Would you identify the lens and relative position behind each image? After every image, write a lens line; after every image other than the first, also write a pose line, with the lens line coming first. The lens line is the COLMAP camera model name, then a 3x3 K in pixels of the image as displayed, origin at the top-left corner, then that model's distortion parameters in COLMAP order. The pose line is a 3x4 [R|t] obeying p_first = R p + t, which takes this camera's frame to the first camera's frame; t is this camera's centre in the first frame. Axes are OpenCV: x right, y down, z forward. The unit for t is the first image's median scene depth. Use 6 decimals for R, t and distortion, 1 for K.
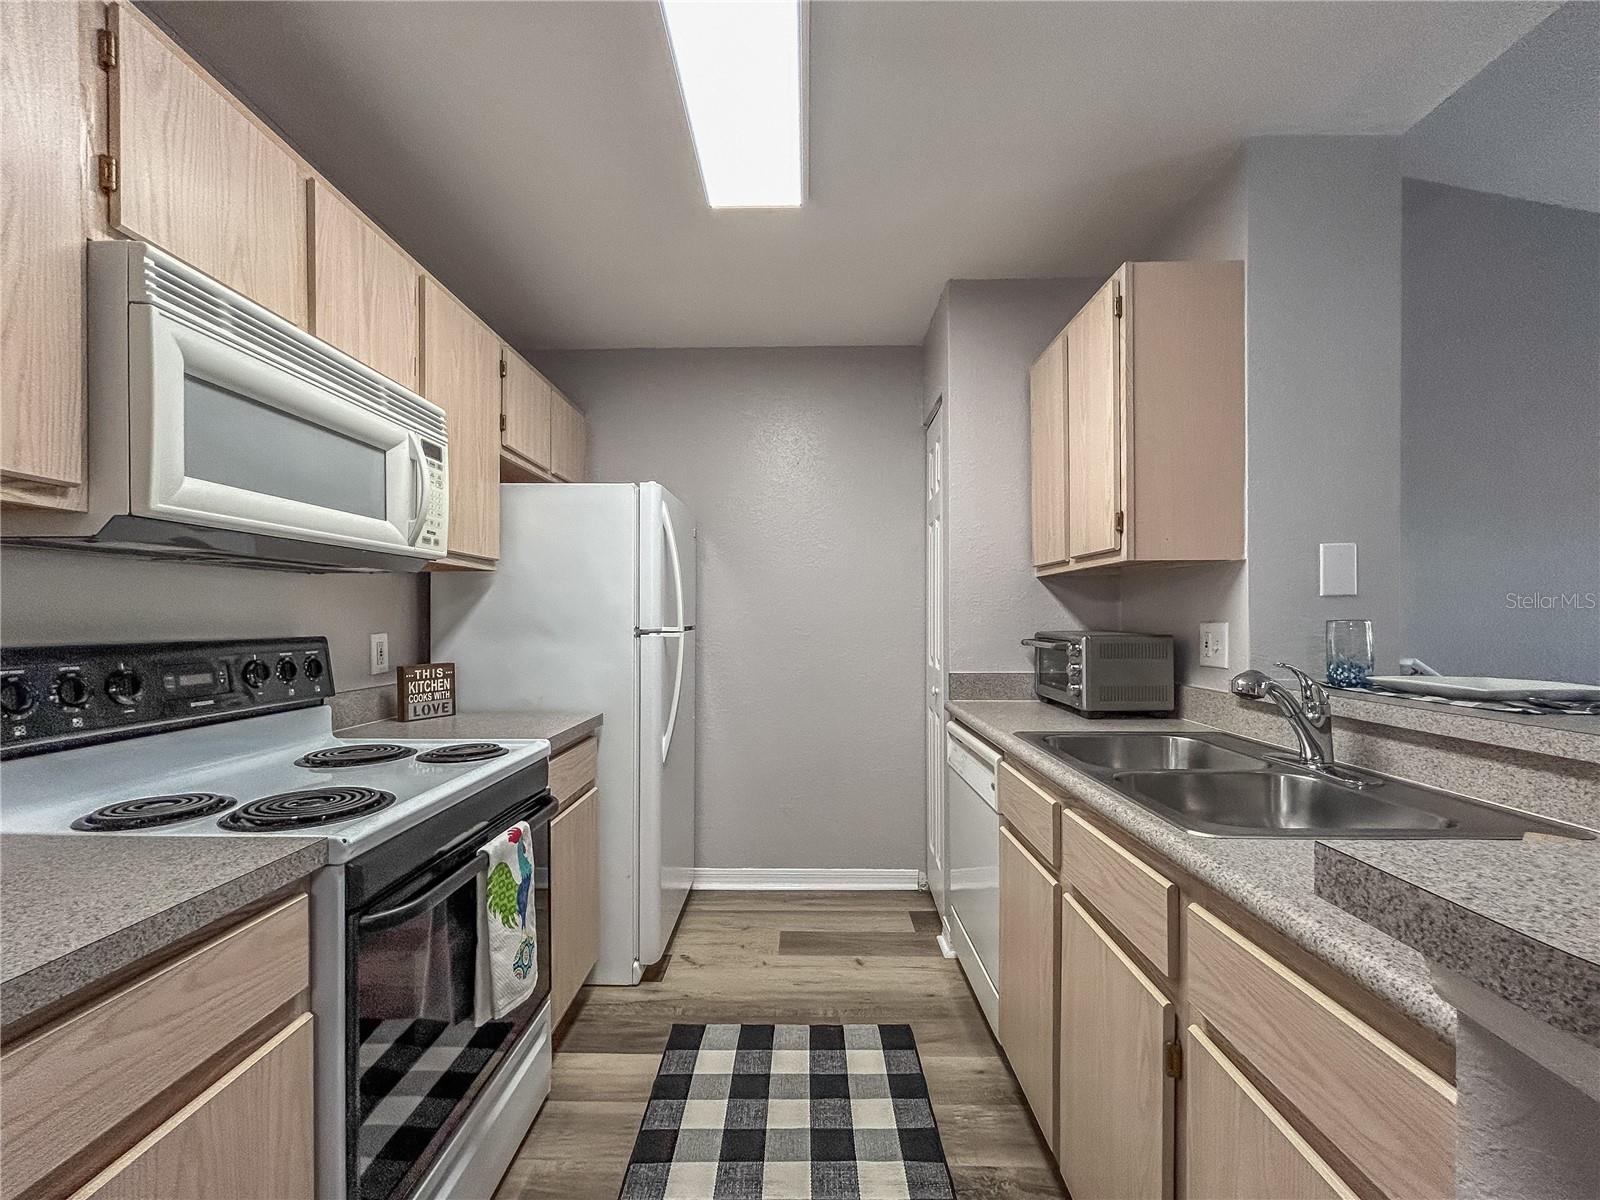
lens RADIAL K [[665.5, 0, 802.0], [0, 665.5, 617.3], [0, 0, 1]] dist [-0.002556, 0.002330]
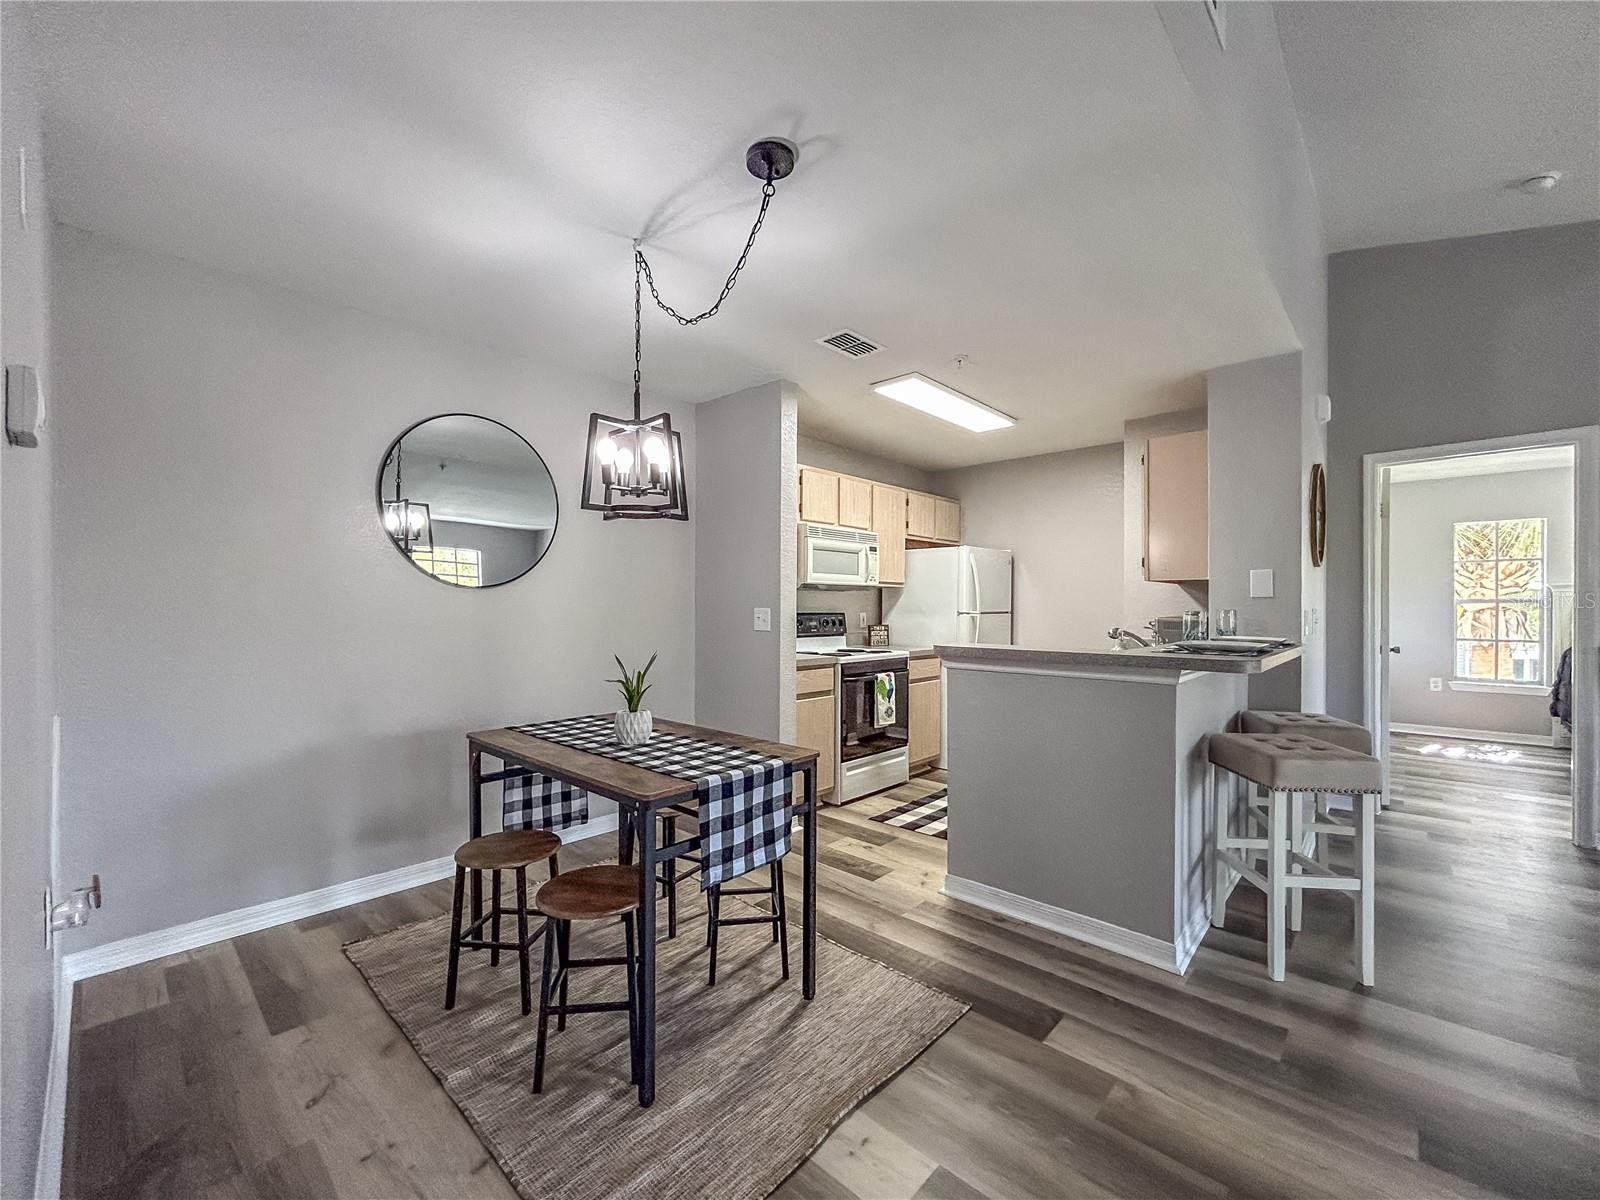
lens RADIAL K [[665.5, 0, 814.0], [0, 665.5, 604.2], [0, 0, 1]] dist [-0.002556, 0.002330]
pose [[0.755428, 0.003785, -0.655221, 1.220259], [-0.006298, 0.999979, -0.001484, -0.003437], [0.655202, 0.005248, 0.755436, -1.442518]]
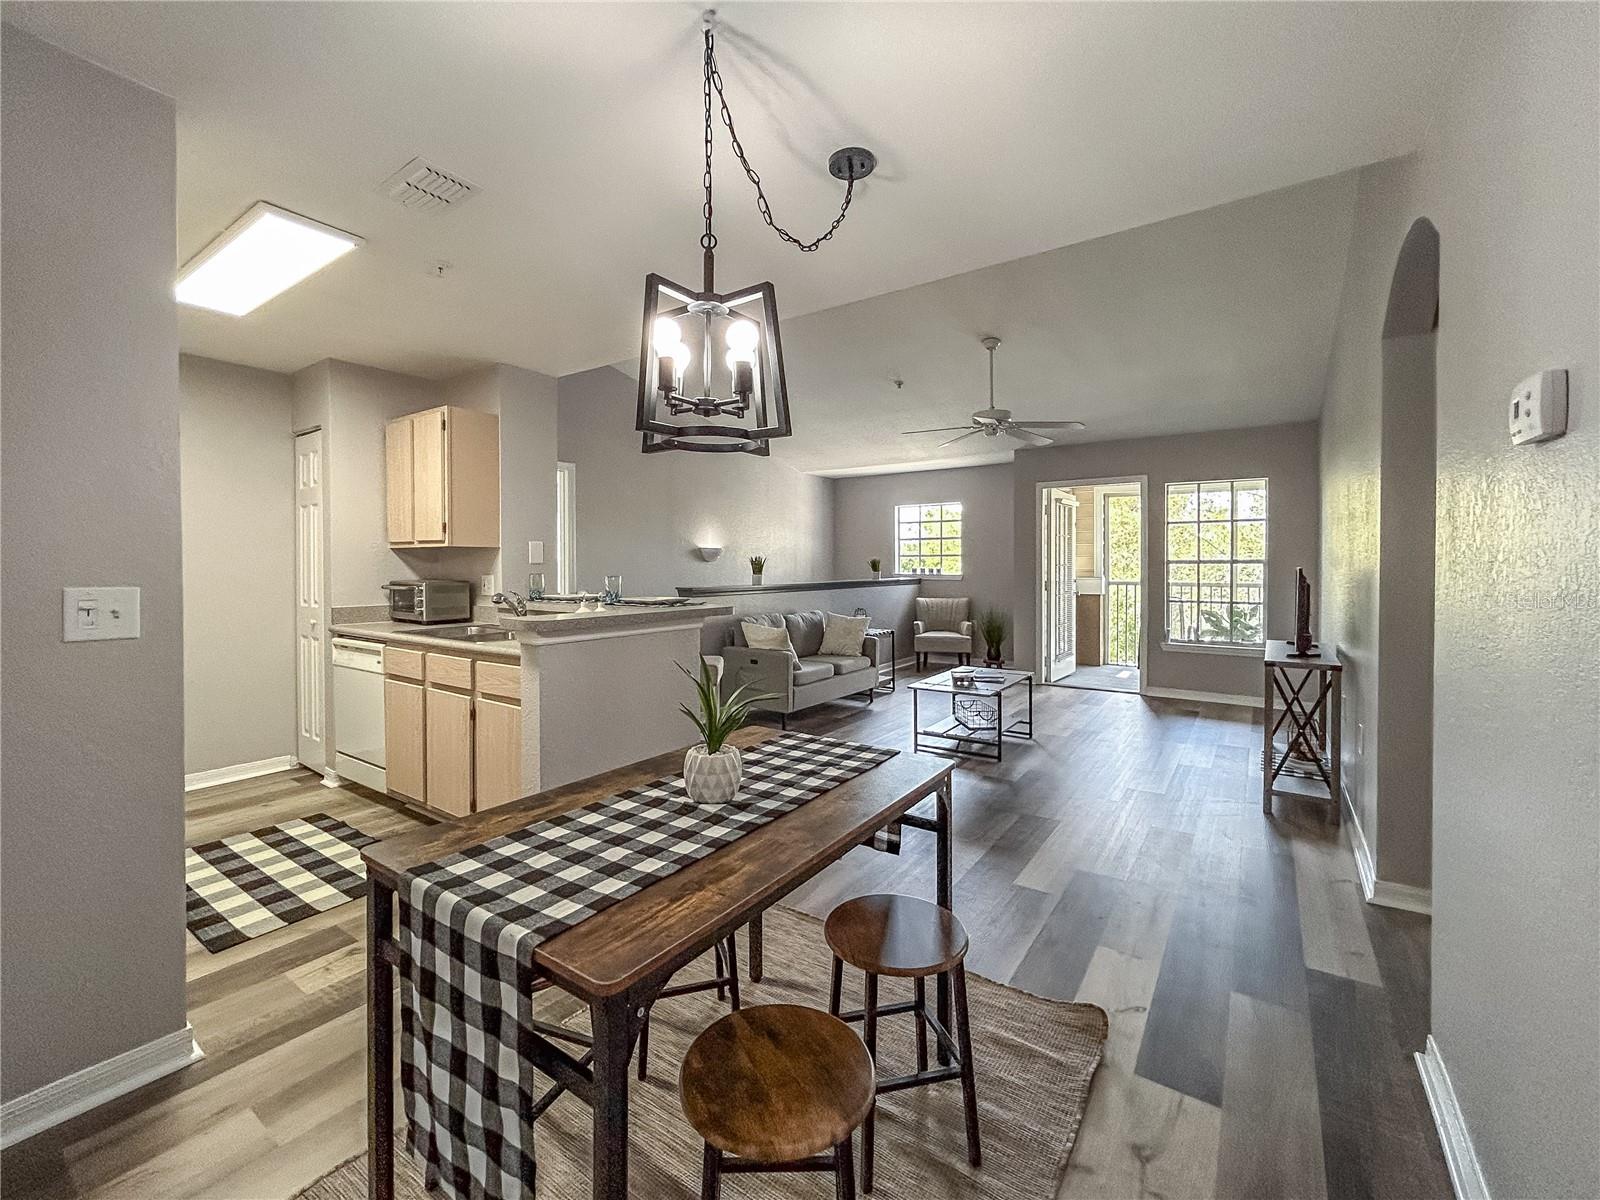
lens RADIAL K [[665.5, 0, 790.2], [0, 665.5, 578.6], [0, 0, 1]] dist [-0.002556, 0.002330]
pose [[0.568042, -0.014135, 0.822879, -0.714288], [-0.000905, 0.999841, 0.017800, -0.023348], [-0.822999, -0.010856, 0.567939, -1.231902]]
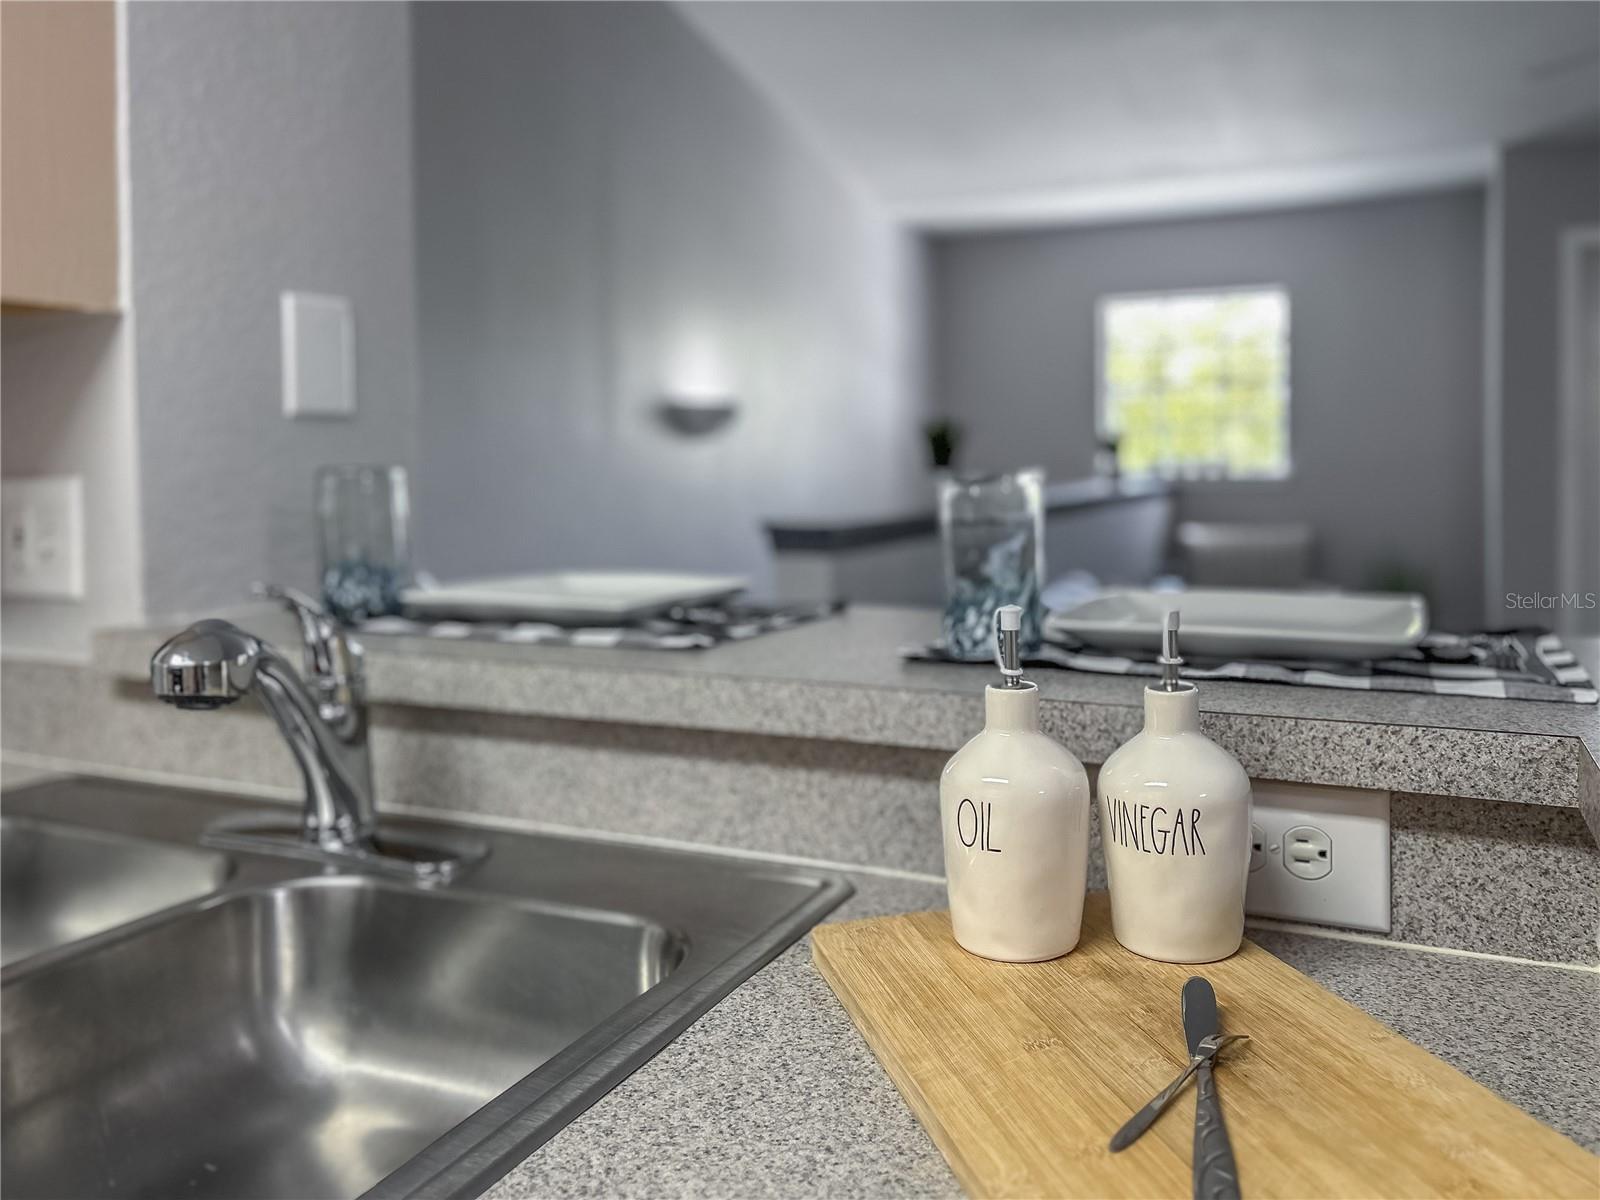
lens RADIAL K [[1223.1, 0, 813.4], [0, 1223.1, 520.5], [0, 0, 1]] dist [0.053484, -0.052431]
pose [[0.407886, -0.042426, 0.912046, 0.196285], [0.005154, 0.999011, 0.044167, 0.004464], [-0.913018, -0.013314, 0.407701, 0.388794]]
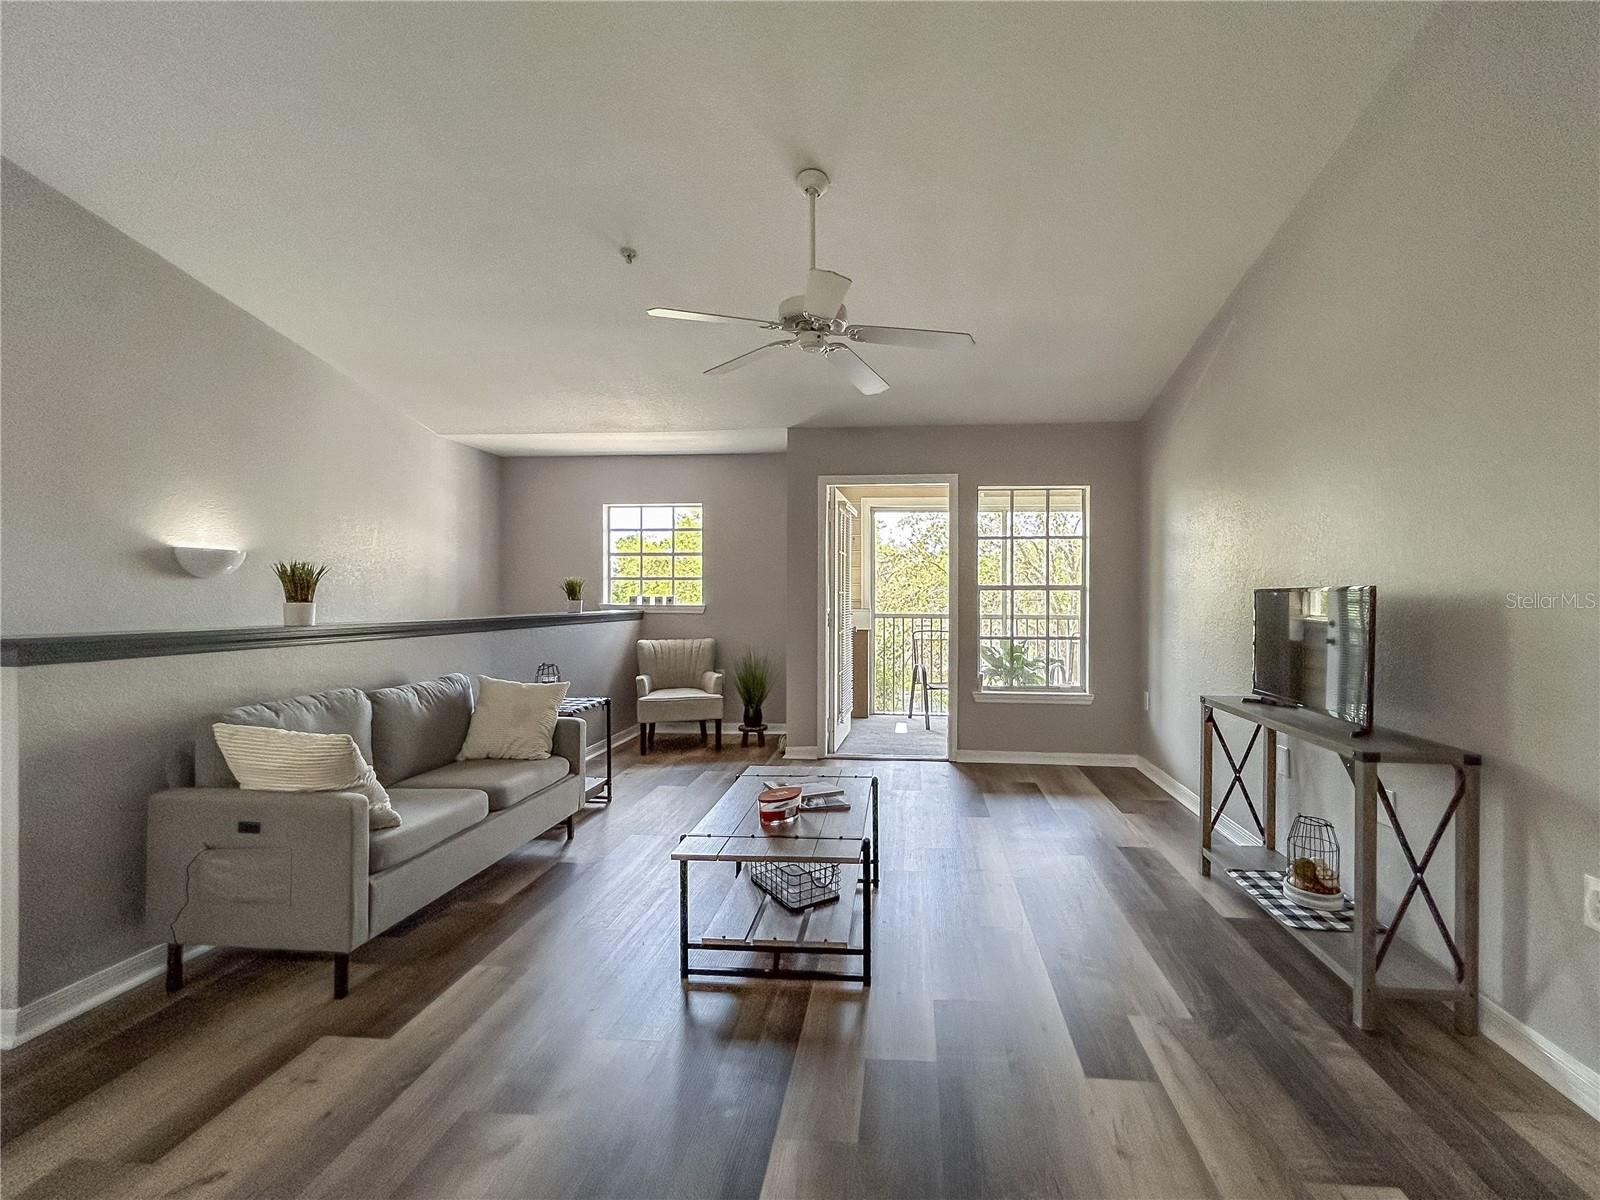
lens RADIAL K [[665.5, 0, 850.2], [0, 665.5, 602.8], [0, 0, 1]] dist [-0.002556, 0.002330]
pose [[0.064886, 0.000150, 0.997893, 0.697903], [-0.004936, 0.999988, 0.000170, 0.015715], [-0.997880, -0.004937, 0.064886, -0.438561]]
